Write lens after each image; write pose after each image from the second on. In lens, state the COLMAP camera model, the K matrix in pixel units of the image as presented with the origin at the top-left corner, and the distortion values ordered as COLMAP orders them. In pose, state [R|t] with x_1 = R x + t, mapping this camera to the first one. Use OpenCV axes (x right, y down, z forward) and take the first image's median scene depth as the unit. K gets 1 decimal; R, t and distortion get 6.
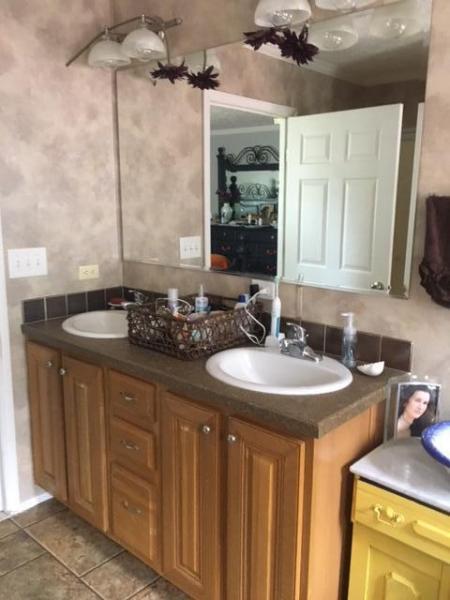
lens RADIAL K [[505.3, 0, 225.4], [0, 505.3, 299.6], [0, 0, 1]] dist [0.077820, -0.099681]
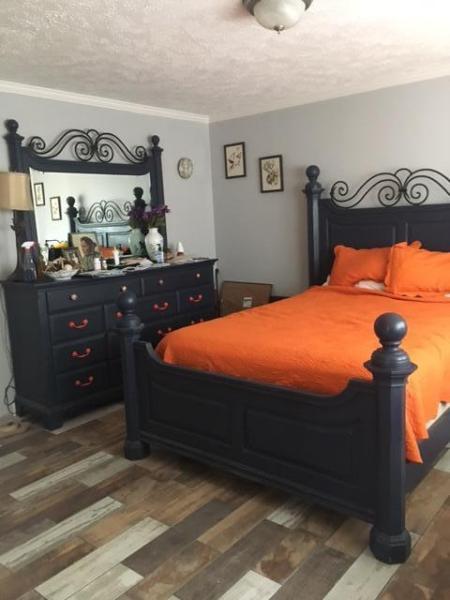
lens RADIAL K [[505.3, 0, 225.2], [0, 505.3, 299.5], [0, 0, 1]] dist [0.077820, -0.099681]
pose [[-0.020965, -0.191166, 0.981334, -0.537418], [0.244291, 0.950818, 0.190440, -0.192011], [-0.969475, 0.243724, 0.026766, 0.877983]]
